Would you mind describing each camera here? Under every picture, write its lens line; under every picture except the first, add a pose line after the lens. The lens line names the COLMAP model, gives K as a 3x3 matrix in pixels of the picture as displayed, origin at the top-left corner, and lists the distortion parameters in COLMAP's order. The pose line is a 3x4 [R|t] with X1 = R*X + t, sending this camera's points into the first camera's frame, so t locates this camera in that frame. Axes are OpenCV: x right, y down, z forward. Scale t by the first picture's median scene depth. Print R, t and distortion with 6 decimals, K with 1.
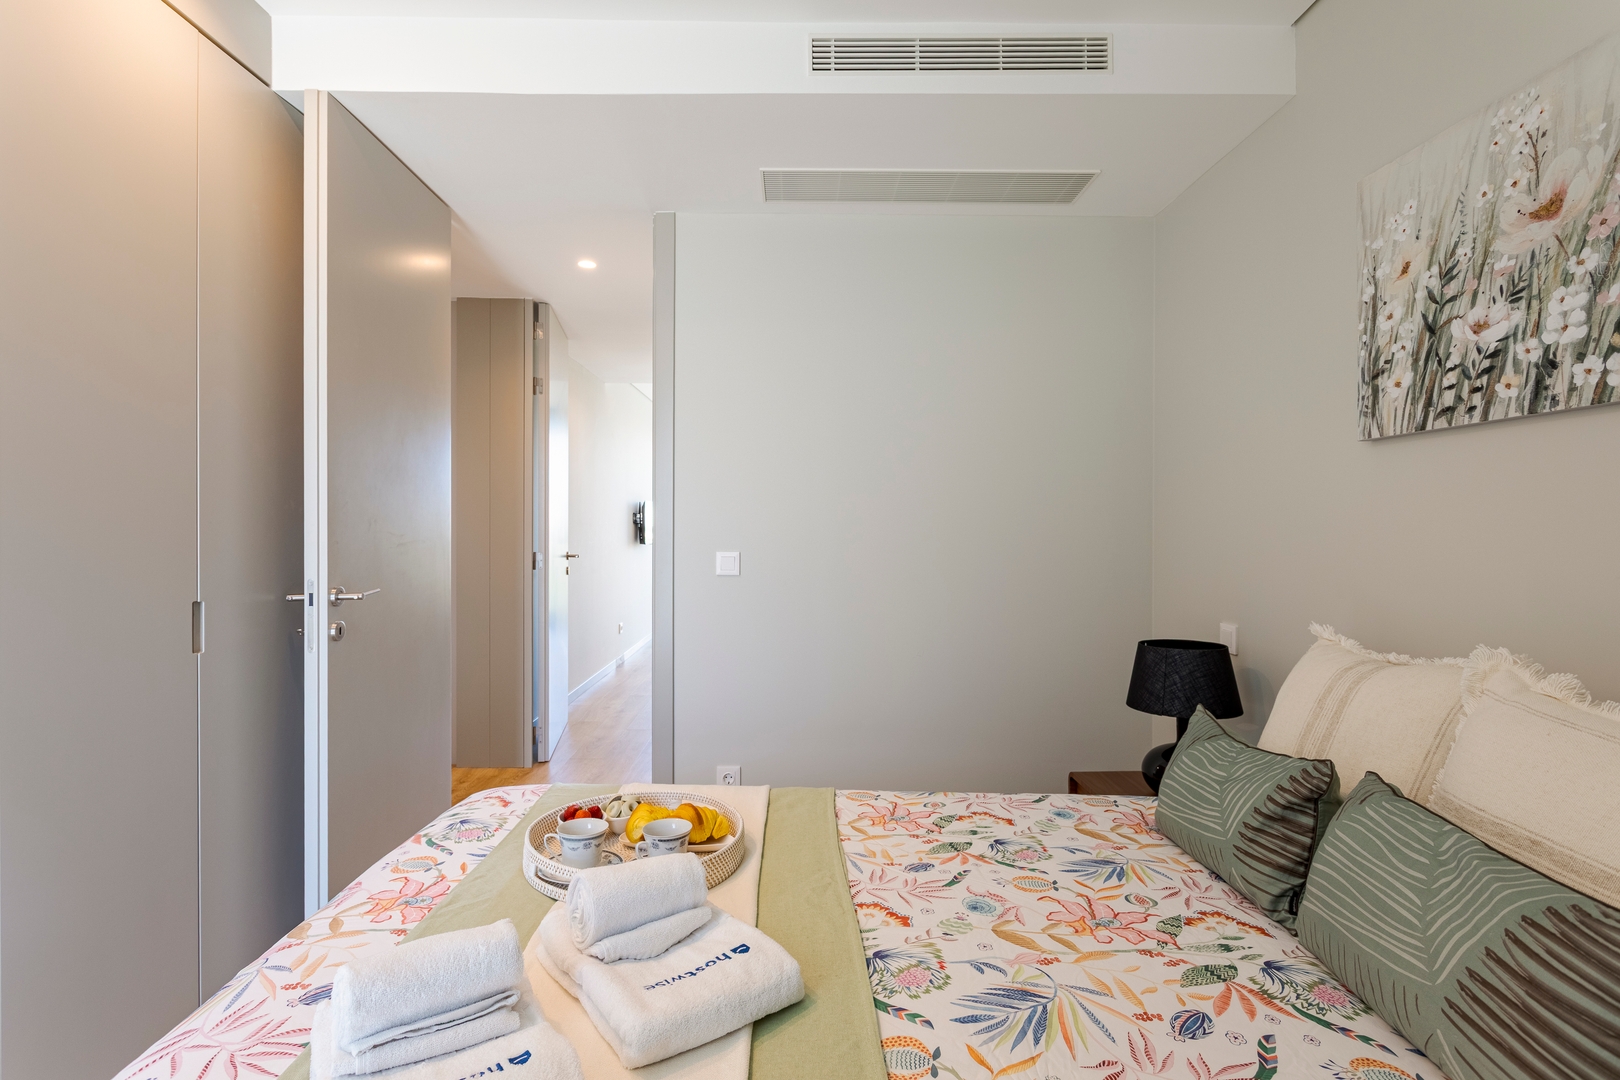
lens RADIAL K [[762.5, 0, 806.0], [0, 762.5, 534.8], [0, 0, 1]] dist [0.001491, 0.001761]
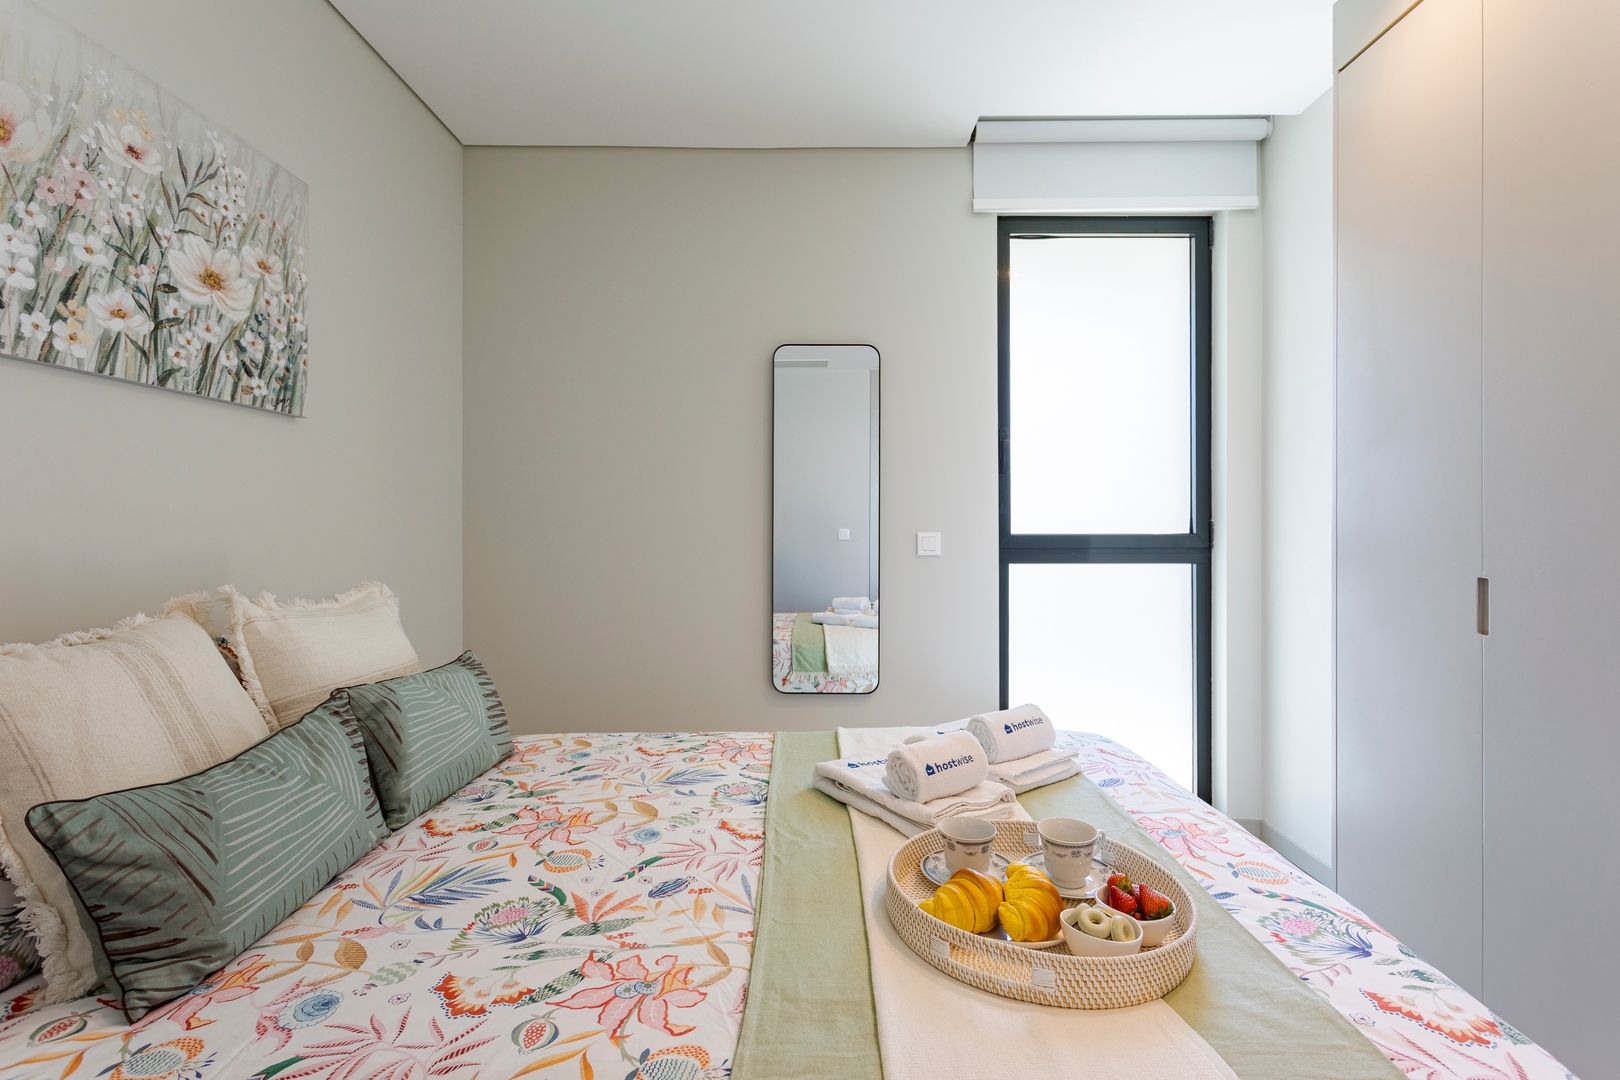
lens RADIAL K [[762.5, 0, 806.0], [0, 762.5, 534.8], [0, 0, 1]] dist [0.001491, 0.001761]
pose [[-0.999739, -0.003861, 0.022510, -0.018470], [-0.003252, 0.999629, 0.027030, 0.030961], [-0.022606, 0.026950, -0.999381, 1.992443]]
